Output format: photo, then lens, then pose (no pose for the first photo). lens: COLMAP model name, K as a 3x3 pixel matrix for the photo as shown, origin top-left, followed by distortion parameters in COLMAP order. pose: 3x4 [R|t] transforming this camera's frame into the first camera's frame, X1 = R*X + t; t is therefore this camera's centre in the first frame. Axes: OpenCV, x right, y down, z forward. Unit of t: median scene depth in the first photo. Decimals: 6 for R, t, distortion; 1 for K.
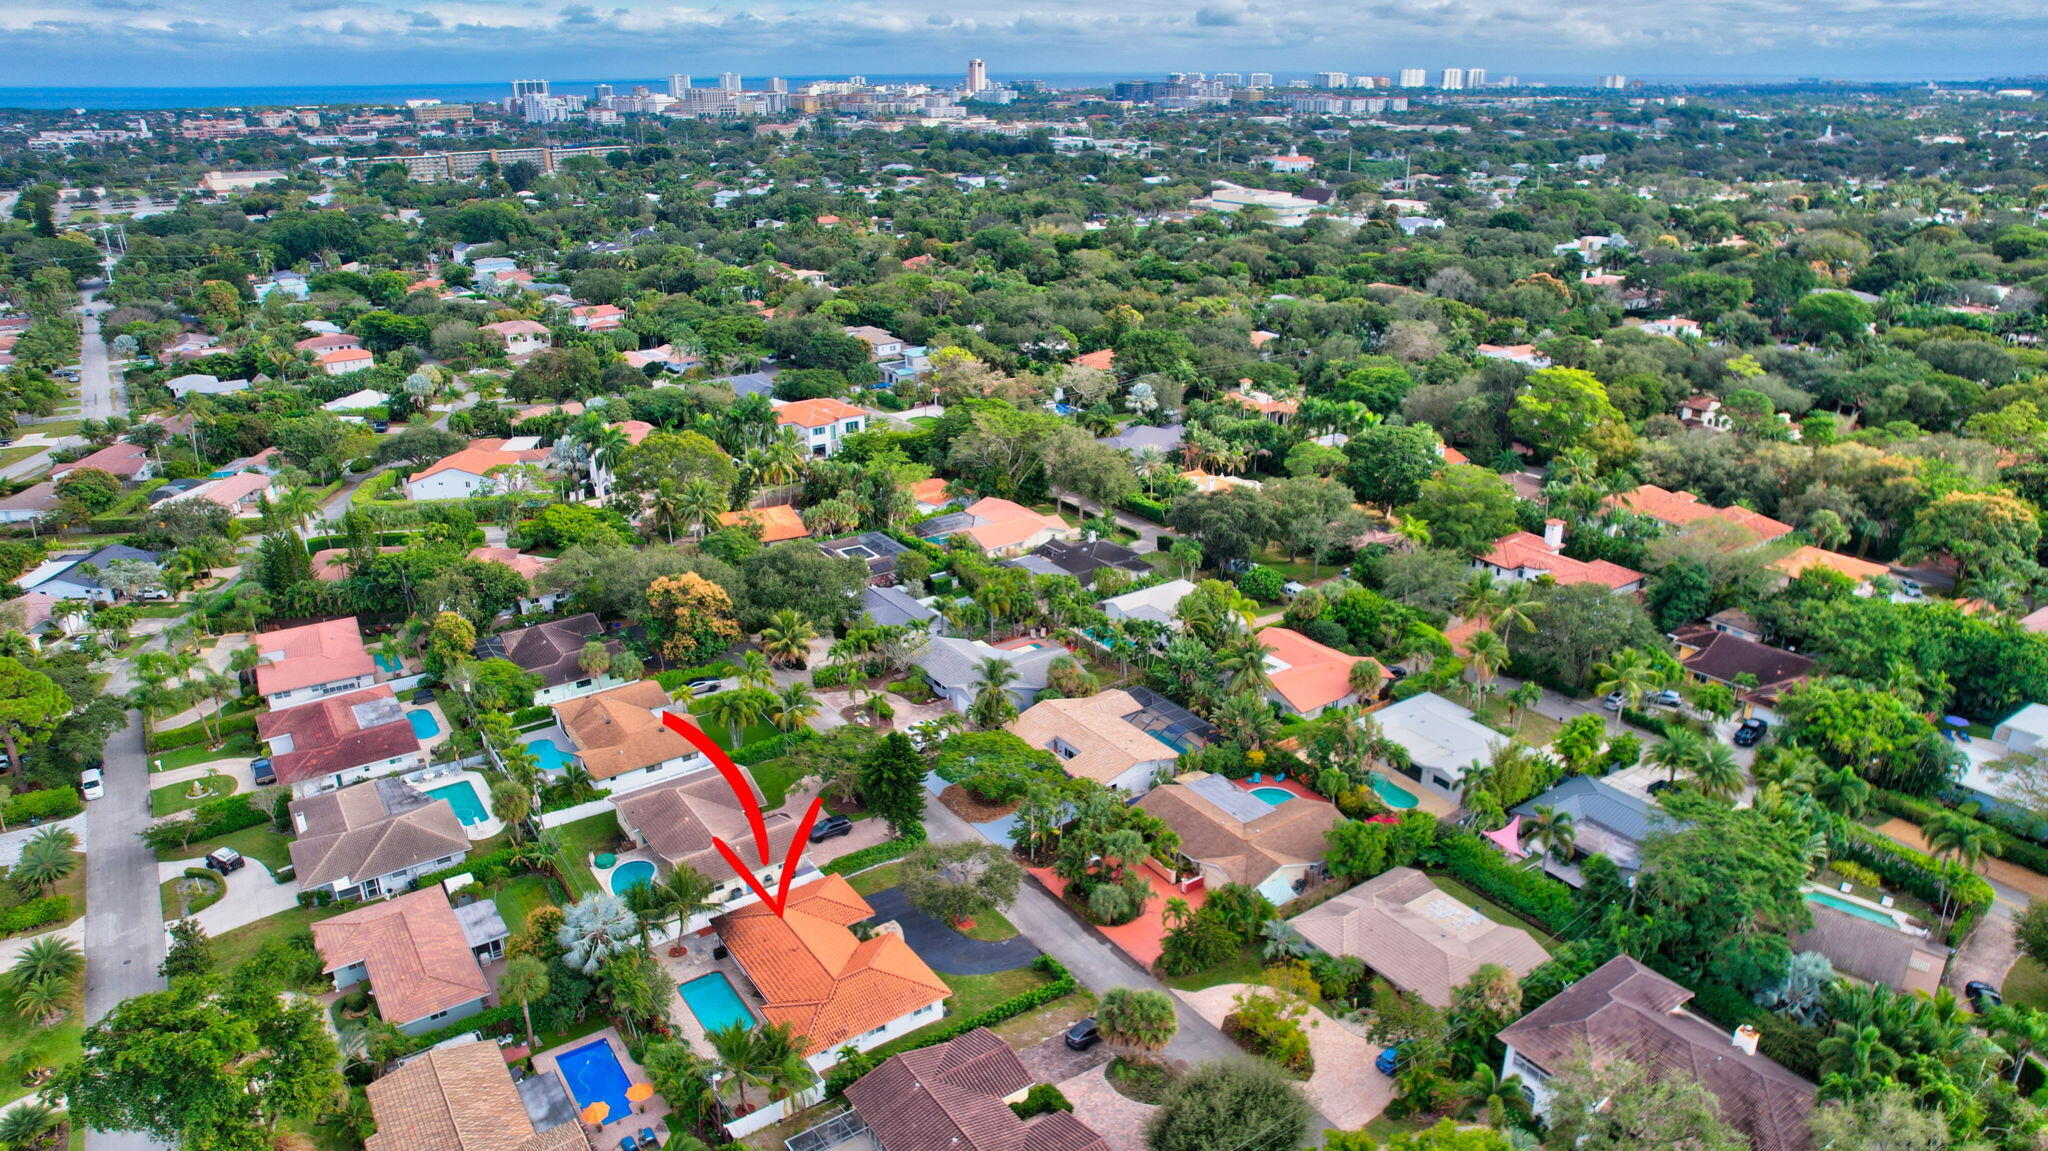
lens RADIAL K [[1285.2, 0, 1024.0], [0, 1285.2, 575.5], [0, 0, 1]] dist [-0.097291, 0.104741]
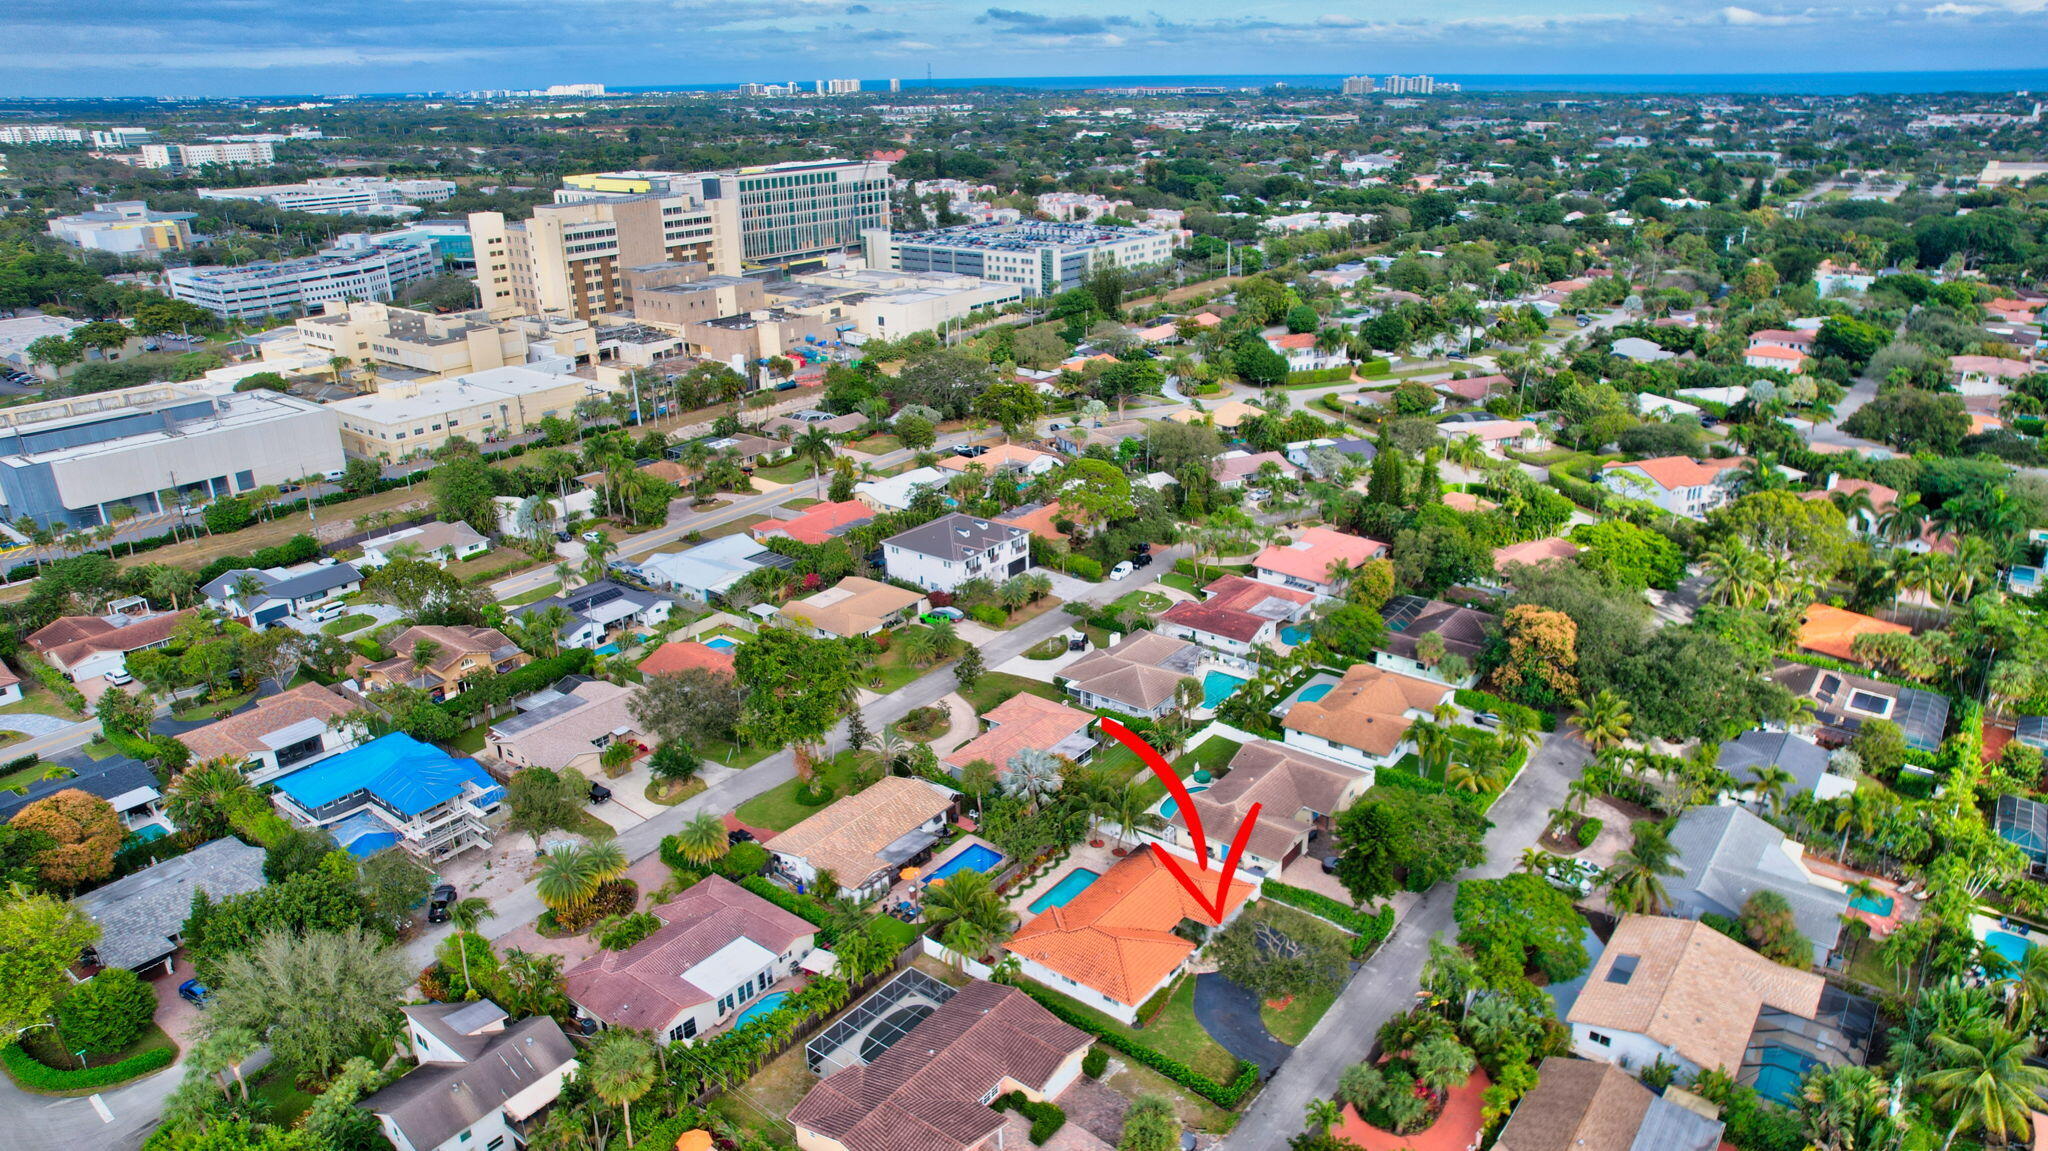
lens RADIAL K [[1285.2, 0, 1024.0], [0, 1285.2, 575.5], [0, 0, 1]] dist [-0.097291, 0.104741]
pose [[0.301526, 0.343581, -0.889401, 0.489881], [-0.332073, 0.912255, 0.239830, -0.134060], [0.893761, 0.223031, 0.389163, 0.337743]]
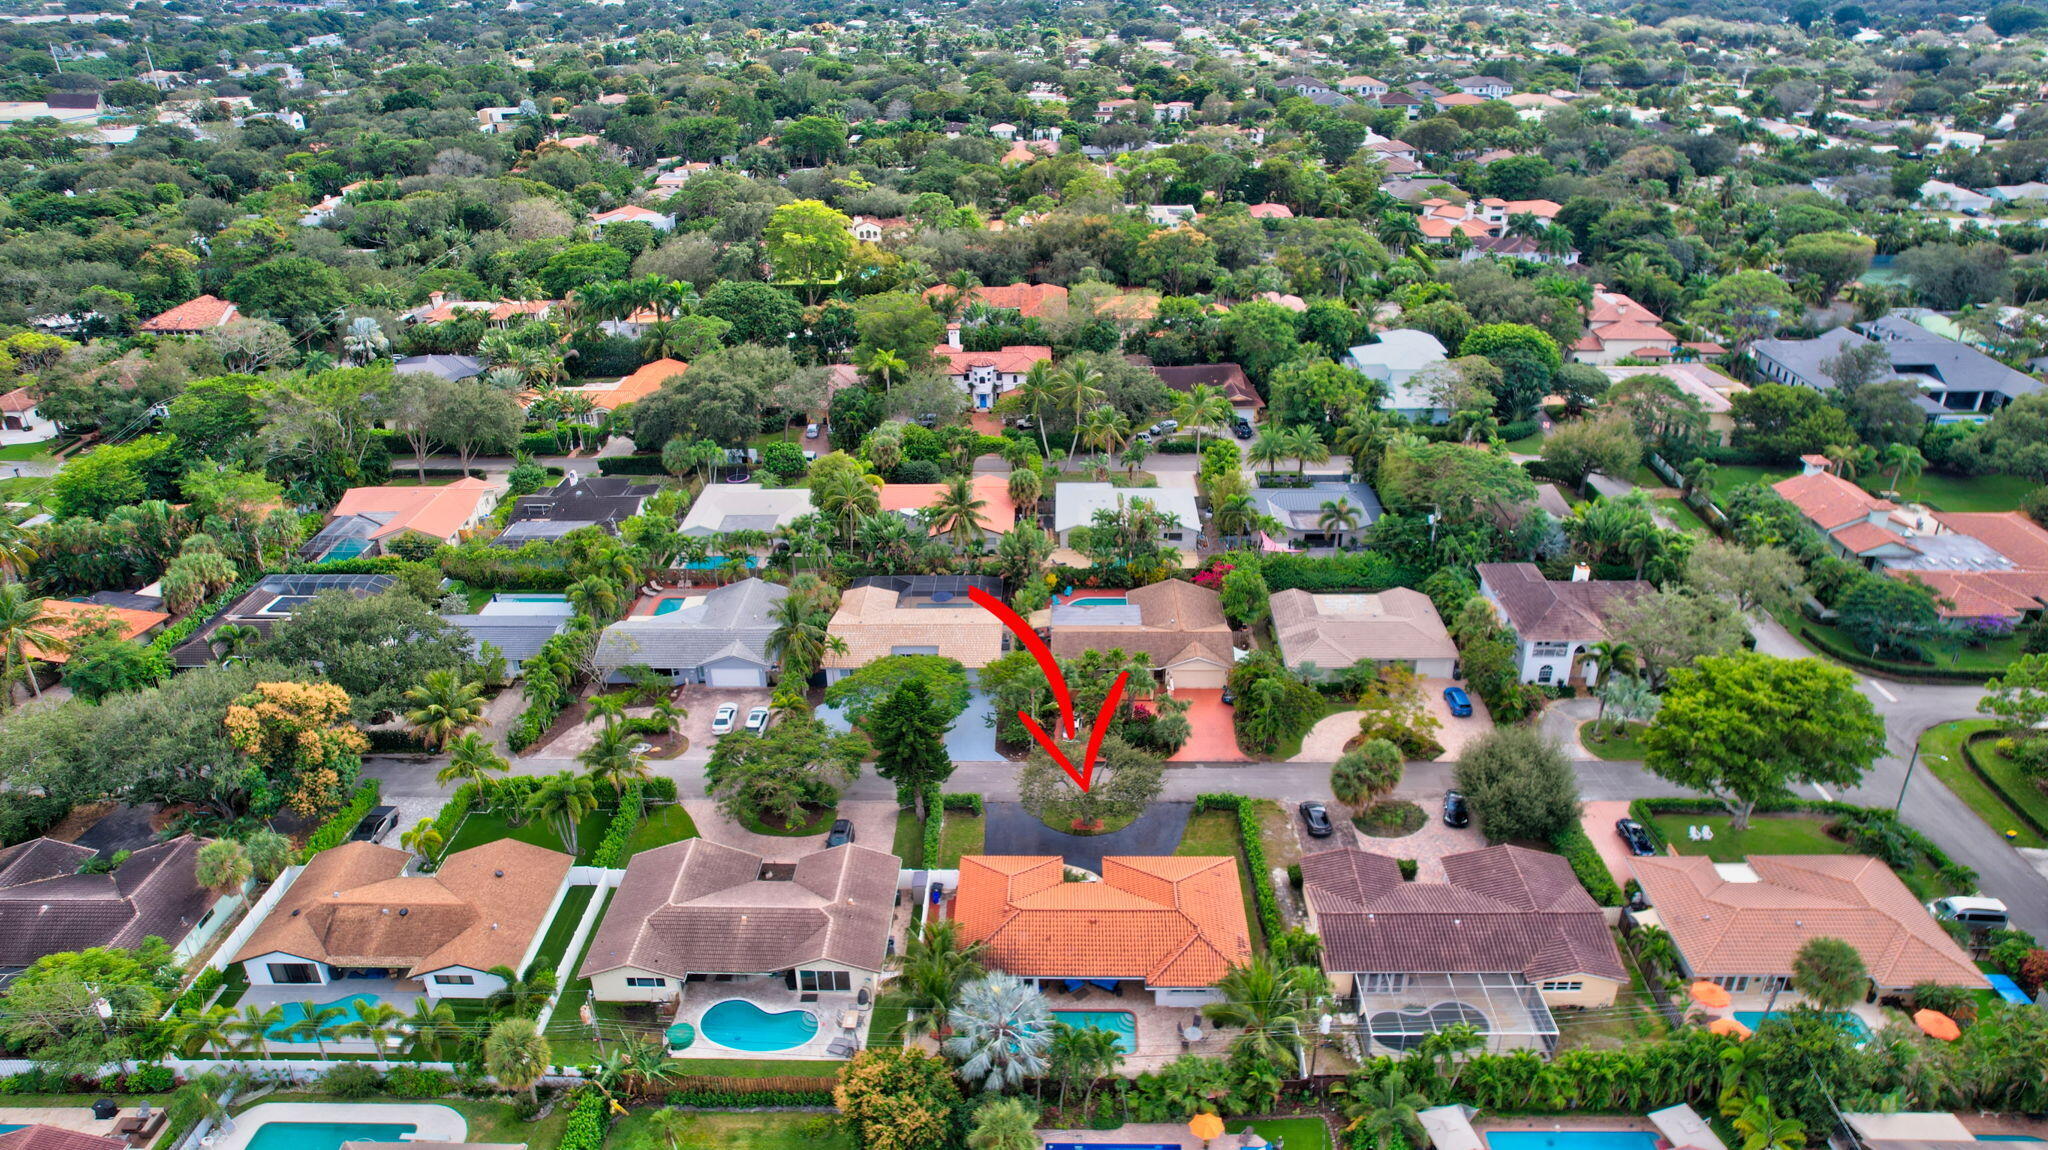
lens RADIAL K [[1254.3, 0, 1024.0], [0, 1254.3, 575.0], [0, 0, 1]] dist [-0.091004, -0.000338]
pose [[0.581881, -0.365588, 0.726471, -0.541596], [0.290933, 0.927727, 0.233839, -0.103340], [-0.759455, 0.075288, 0.646188, 0.338388]]
